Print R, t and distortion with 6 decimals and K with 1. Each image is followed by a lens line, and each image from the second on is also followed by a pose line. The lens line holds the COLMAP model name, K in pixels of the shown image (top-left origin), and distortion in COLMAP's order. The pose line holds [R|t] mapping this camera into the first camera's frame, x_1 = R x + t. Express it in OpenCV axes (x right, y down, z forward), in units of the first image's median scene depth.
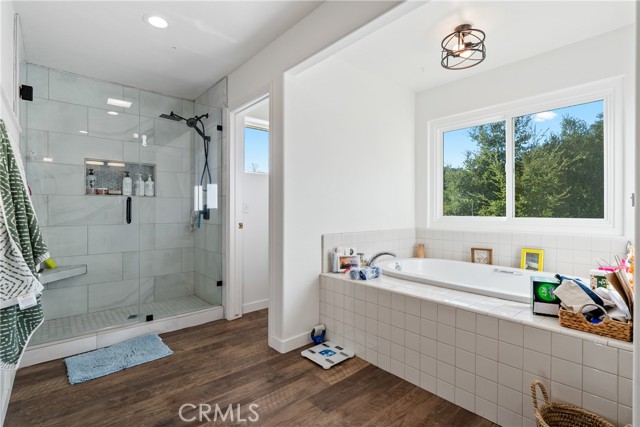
lens RADIAL K [[294.2, 0, 320.0], [0, 294.2, 213.5], [0, 0, 1]] dist [-0.002010, 0.000150]
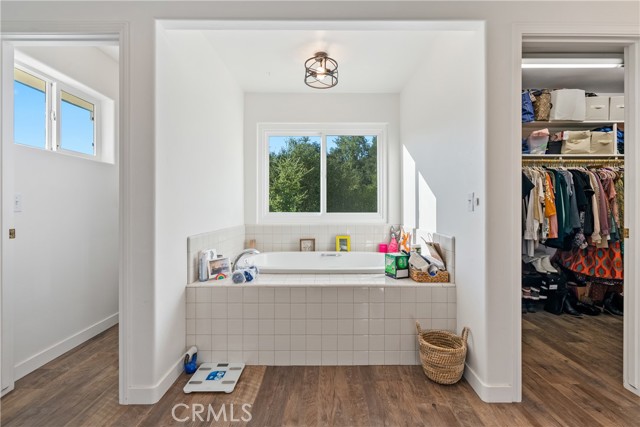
lens RADIAL K [[288.8, 0, 320.3], [0, 288.8, 208.5], [0, 0, 1]] dist [0.001005, 0.000135]
pose [[0.670887, -0.003324, 0.741552, -0.344422], [0.007978, 0.999964, -0.002735, -0.002269], [-0.741517, 0.007750, 0.670889, 0.190031]]
